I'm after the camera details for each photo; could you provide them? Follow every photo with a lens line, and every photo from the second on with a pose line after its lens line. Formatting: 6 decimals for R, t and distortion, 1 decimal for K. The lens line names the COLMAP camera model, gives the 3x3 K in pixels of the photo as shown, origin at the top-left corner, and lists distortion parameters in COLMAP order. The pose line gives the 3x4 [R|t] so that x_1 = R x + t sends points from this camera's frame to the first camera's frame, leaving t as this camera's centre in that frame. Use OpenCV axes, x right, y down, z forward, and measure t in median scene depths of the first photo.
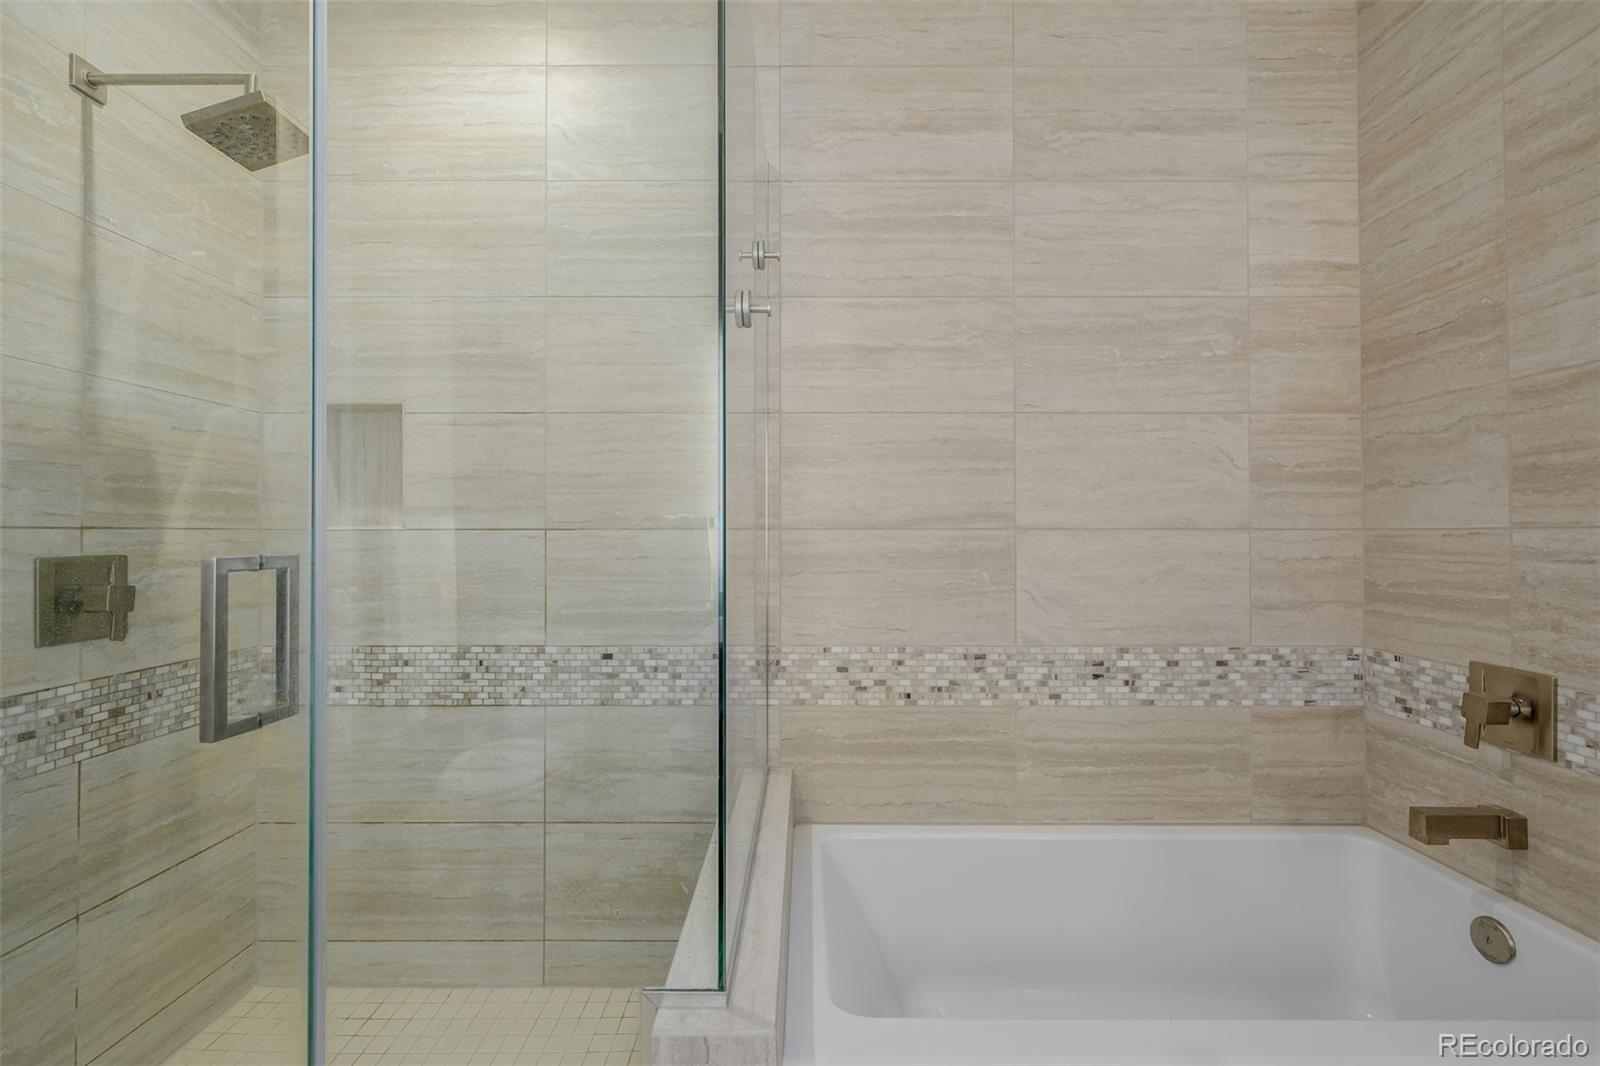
lens RADIAL K [[674.8, 0, 810.6], [0, 674.8, 521.0], [0, 0, 1]] dist [0.003863, -0.001322]
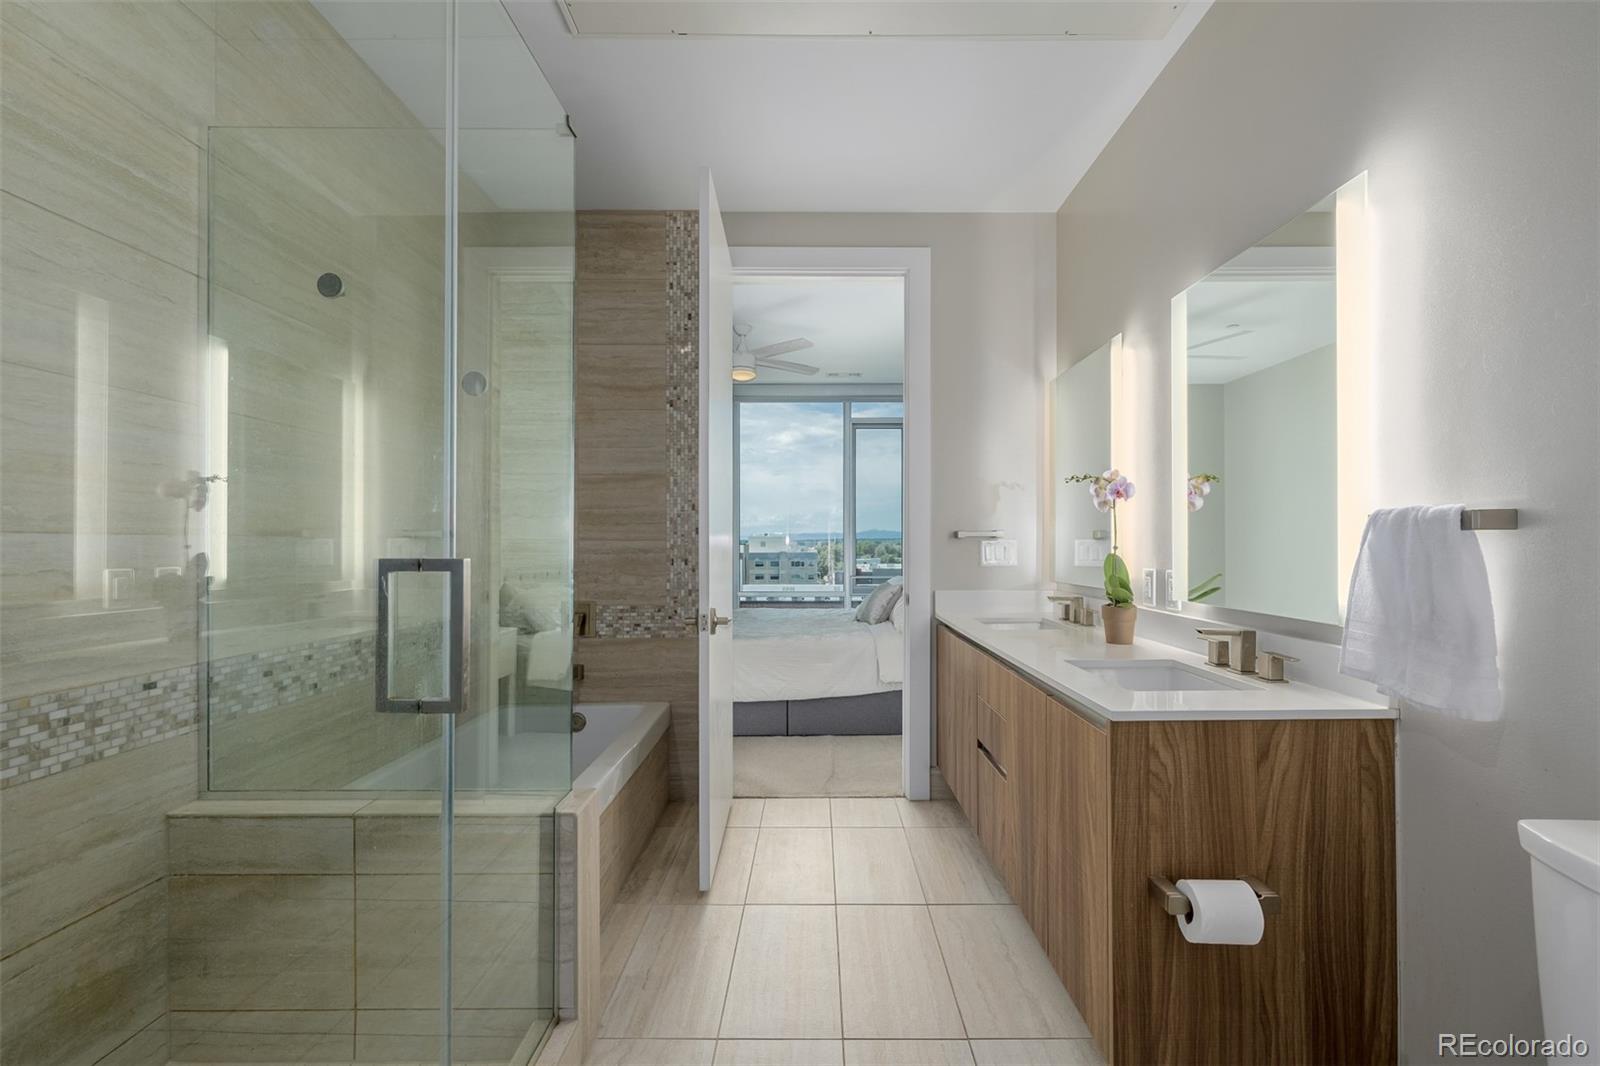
lens RADIAL K [[674.8, 0, 791.8], [0, 674.8, 537.5], [0, 0, 1]] dist [0.003863, -0.001322]
pose [[0.018663, 0.012383, 0.999749, -0.961525], [-0.012800, 0.999844, -0.012145, 0.016562], [-0.999744, -0.012571, 0.018818, 0.191985]]
